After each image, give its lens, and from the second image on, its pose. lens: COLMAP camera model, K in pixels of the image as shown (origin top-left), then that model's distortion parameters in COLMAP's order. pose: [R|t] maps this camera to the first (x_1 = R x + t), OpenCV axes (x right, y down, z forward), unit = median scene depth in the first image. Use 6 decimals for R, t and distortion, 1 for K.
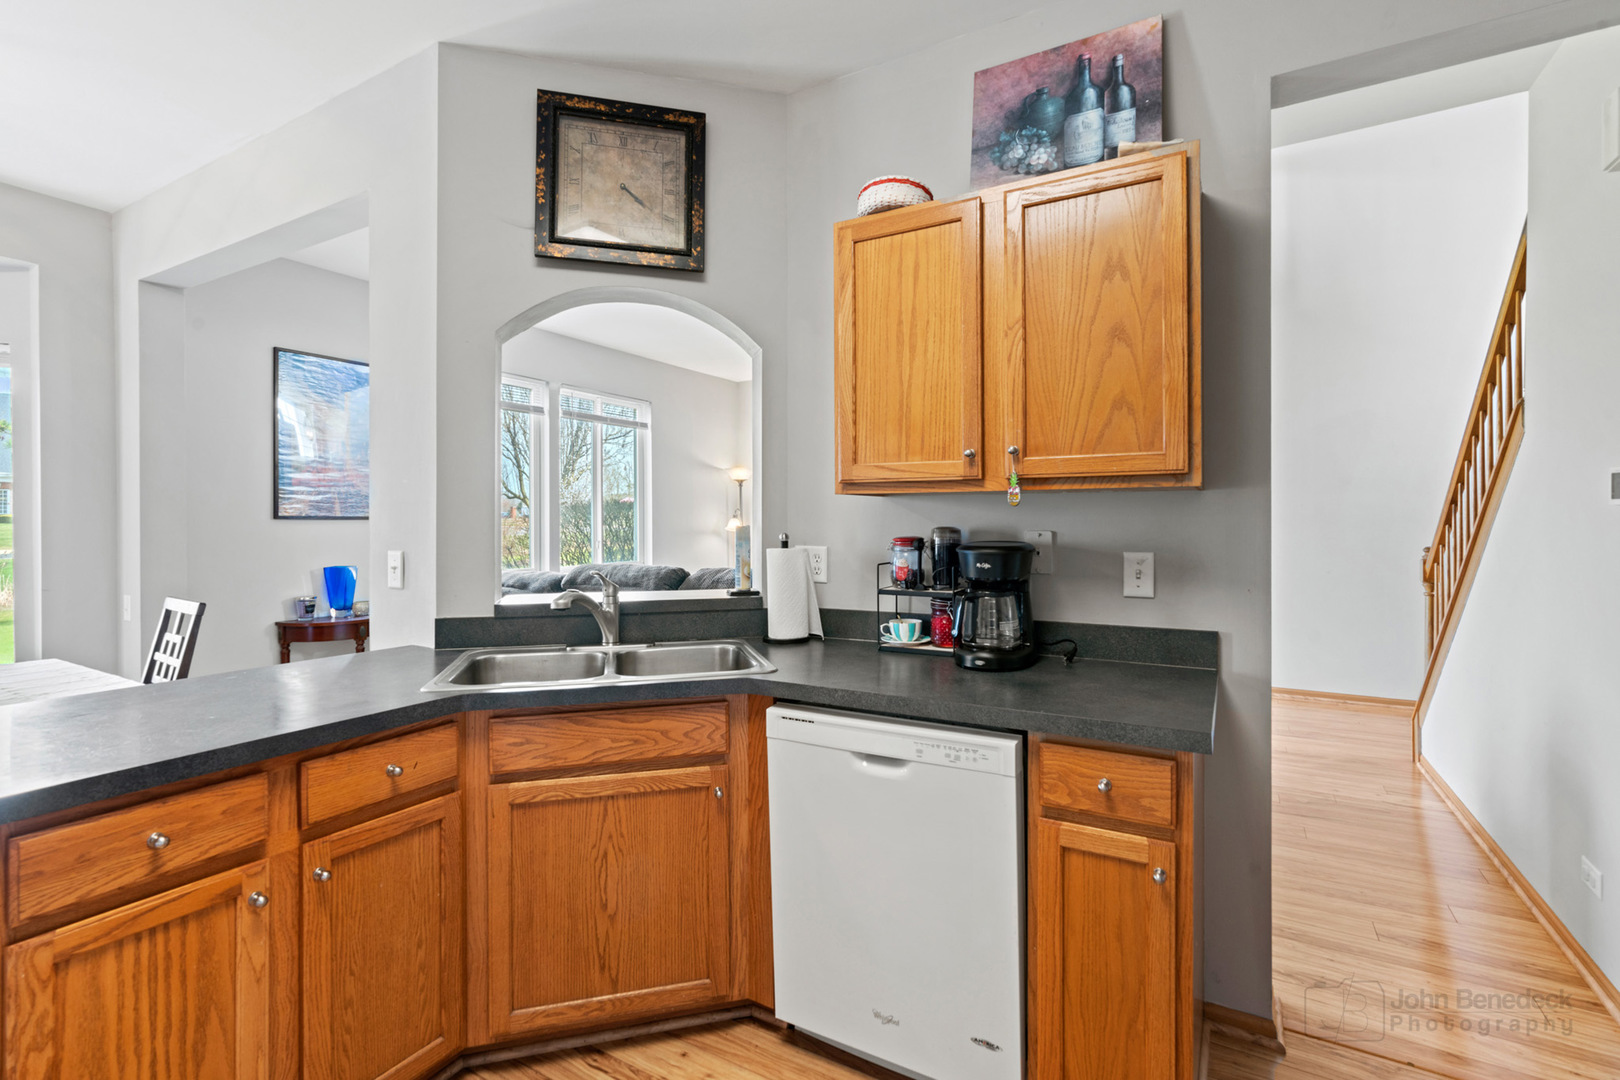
lens RADIAL K [[729.7, 0, 806.0], [0, 729.7, 527.5], [0, 0, 1]] dist [-0.002481, -0.000040]
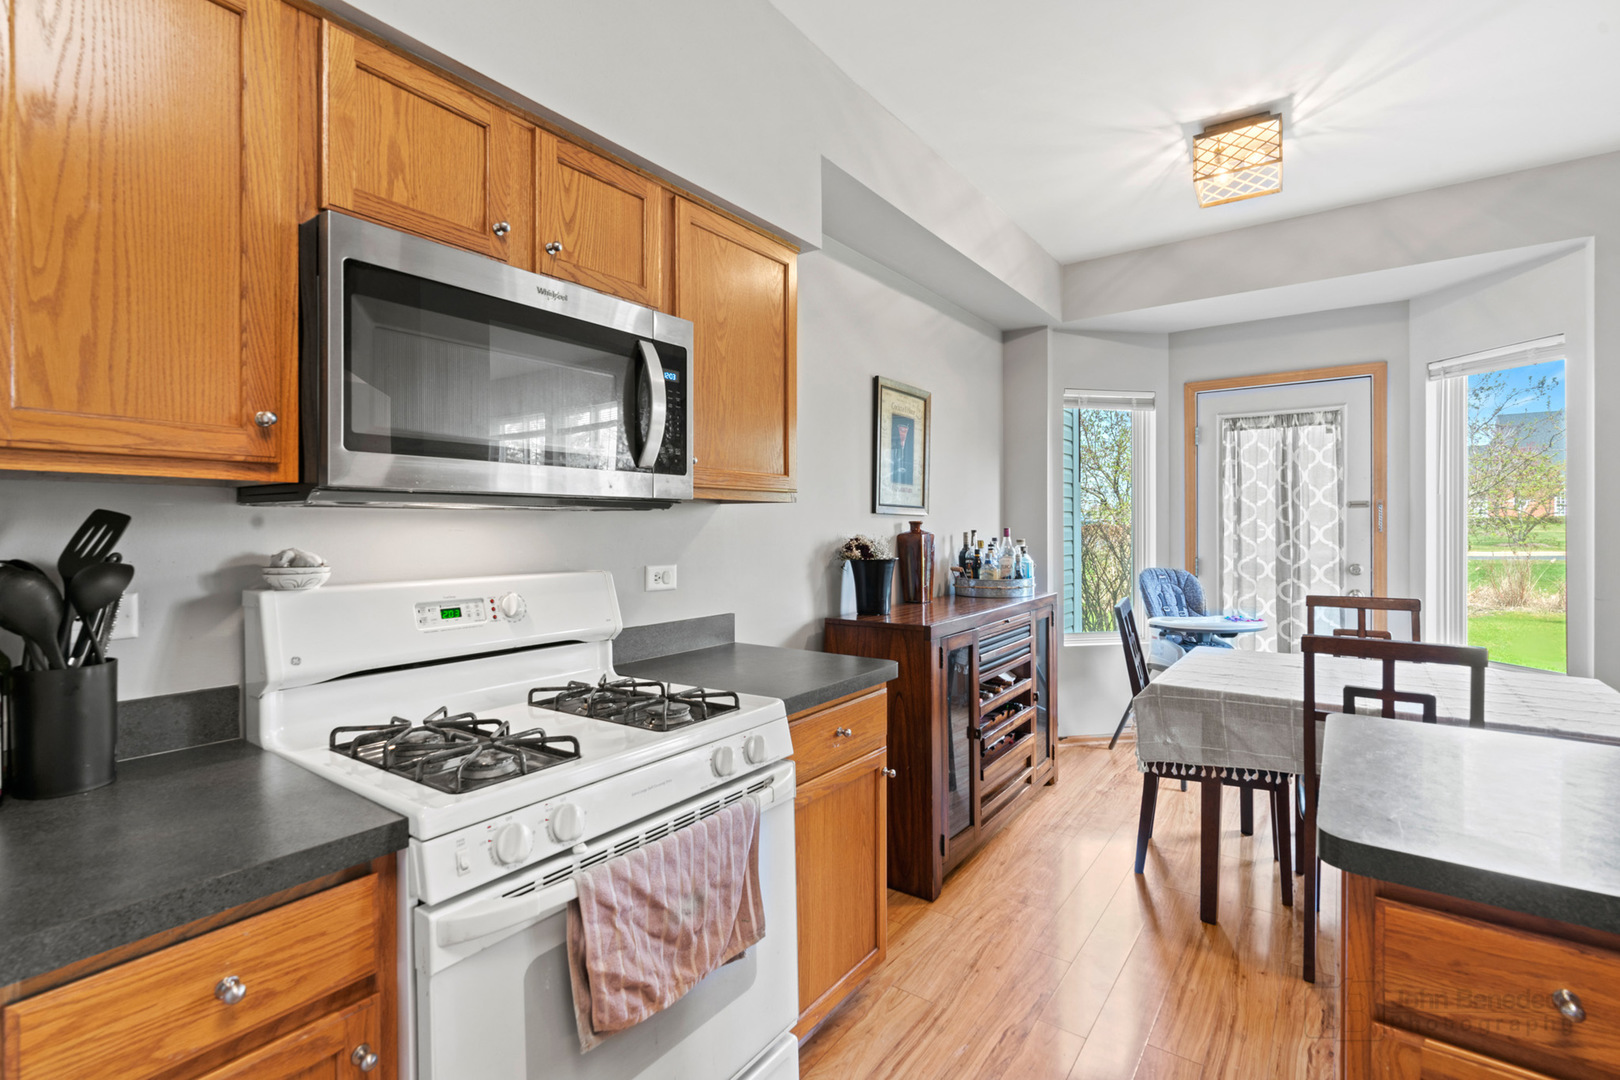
lens RADIAL K [[729.7, 0, 806.6], [0, 729.7, 532.5], [0, 0, 1]] dist [-0.002481, -0.000040]
pose [[-0.105757, 0.009524, -0.994346, -0.166413], [-0.004323, 0.999940, 0.010038, -0.001020], [0.994383, 0.005361, -0.105710, 0.380751]]
